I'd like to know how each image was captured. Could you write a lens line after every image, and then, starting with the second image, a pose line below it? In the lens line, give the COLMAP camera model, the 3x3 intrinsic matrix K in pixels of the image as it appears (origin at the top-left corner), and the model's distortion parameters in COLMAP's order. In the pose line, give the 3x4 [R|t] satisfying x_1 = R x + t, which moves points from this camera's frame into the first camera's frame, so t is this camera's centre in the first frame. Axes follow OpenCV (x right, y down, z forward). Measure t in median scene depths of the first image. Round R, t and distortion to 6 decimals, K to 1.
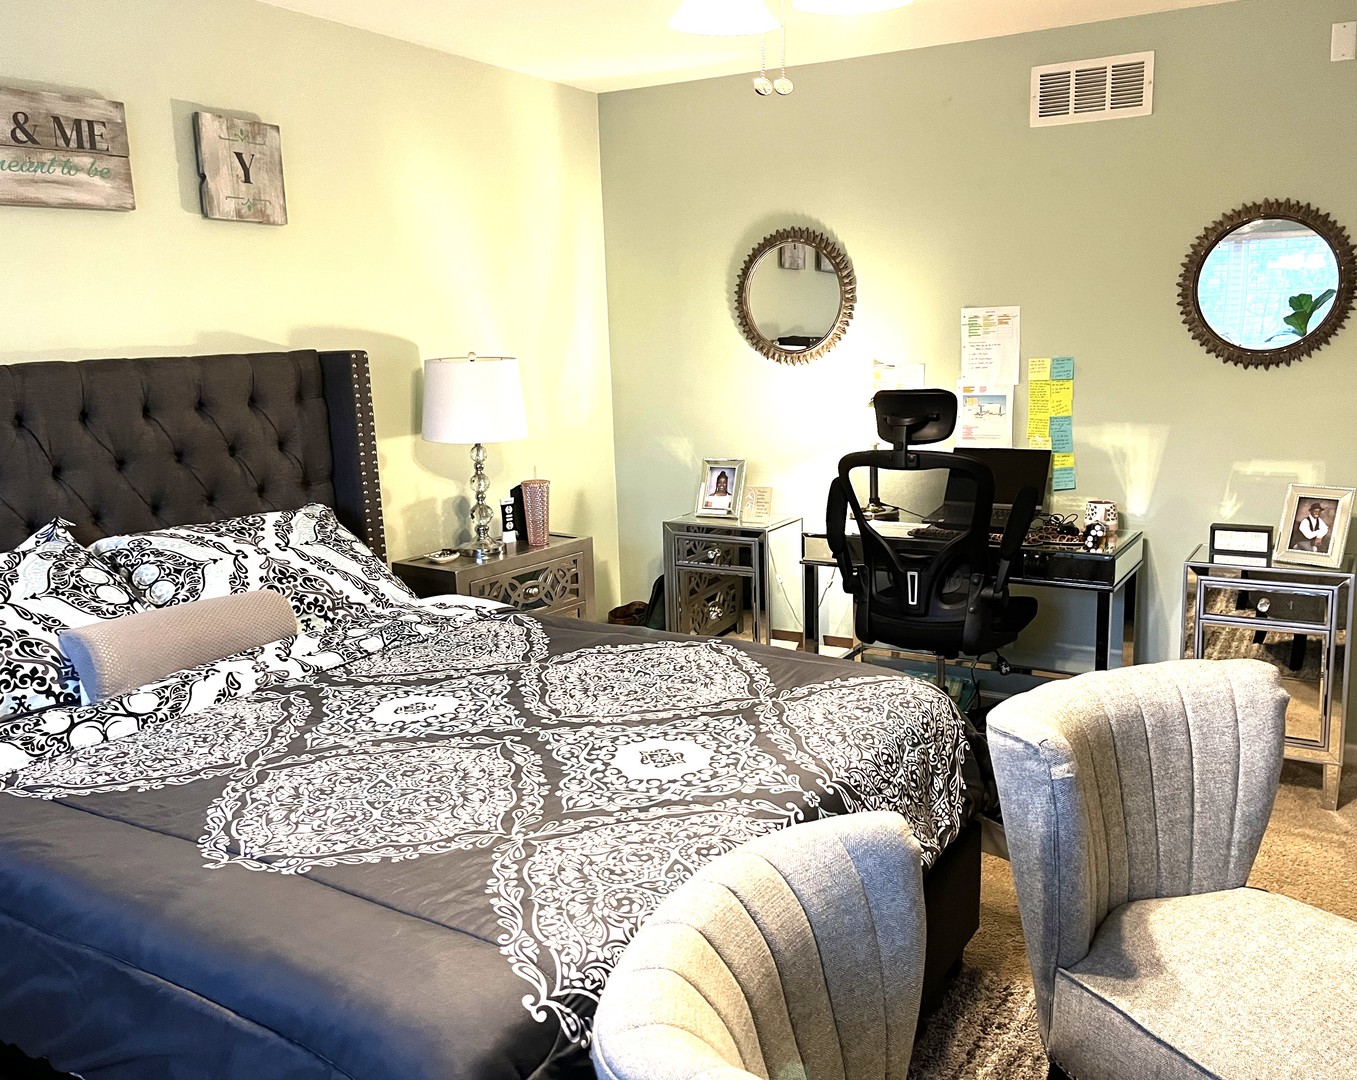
lens RADIAL K [[1134.5, 0, 754.7], [0, 1134.5, 523.5], [0, 0, 1]] dist [0.057822, -0.086354]
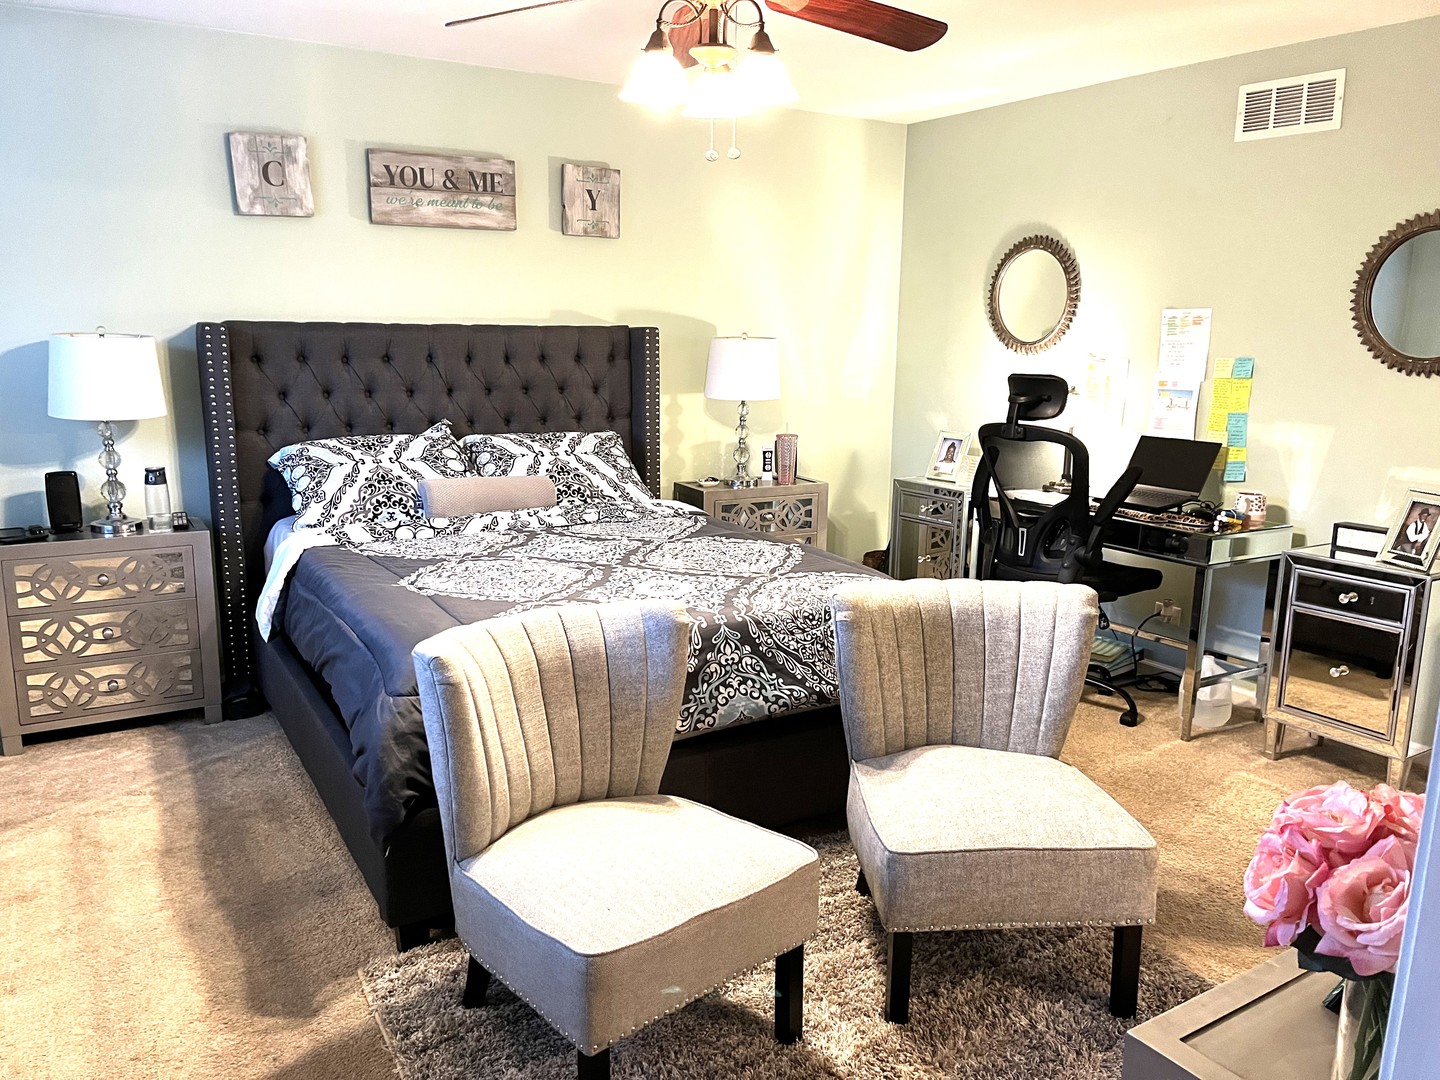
lens RADIAL K [[1100.6, 0, 714.9], [0, 1100.6, 544.6], [0, 0, 1]] dist [0.058544, -0.085281]
pose [[0.872306, 0.128007, -0.471908, 0.427407], [-0.116580, 0.991738, 0.053520, 0.036921], [0.474860, 0.008329, 0.880022, -0.182449]]
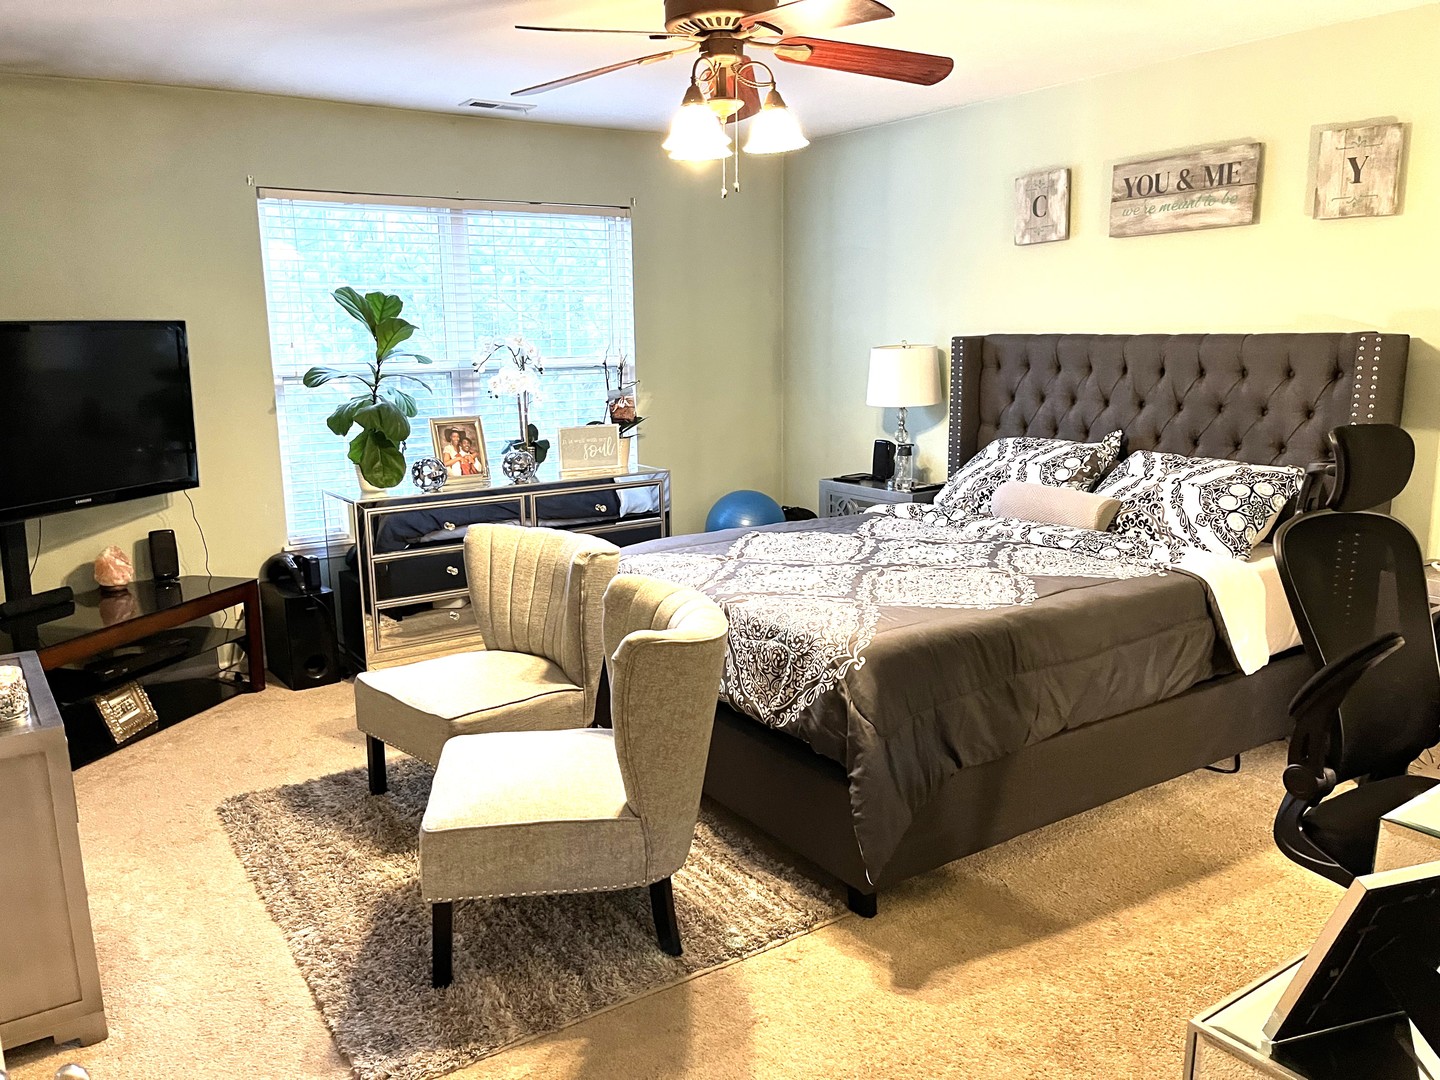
lens RADIAL K [[1100.6, 0, 709.0], [0, 1100.6, 552.0], [0, 0, 1]] dist [0.058544, -0.085281]
pose [[-0.445972, 0.208353, -0.870459, 0.884419], [-0.132923, 0.946326, 0.294615, -0.191196], [0.885122, 0.247093, -0.394340, 0.962261]]
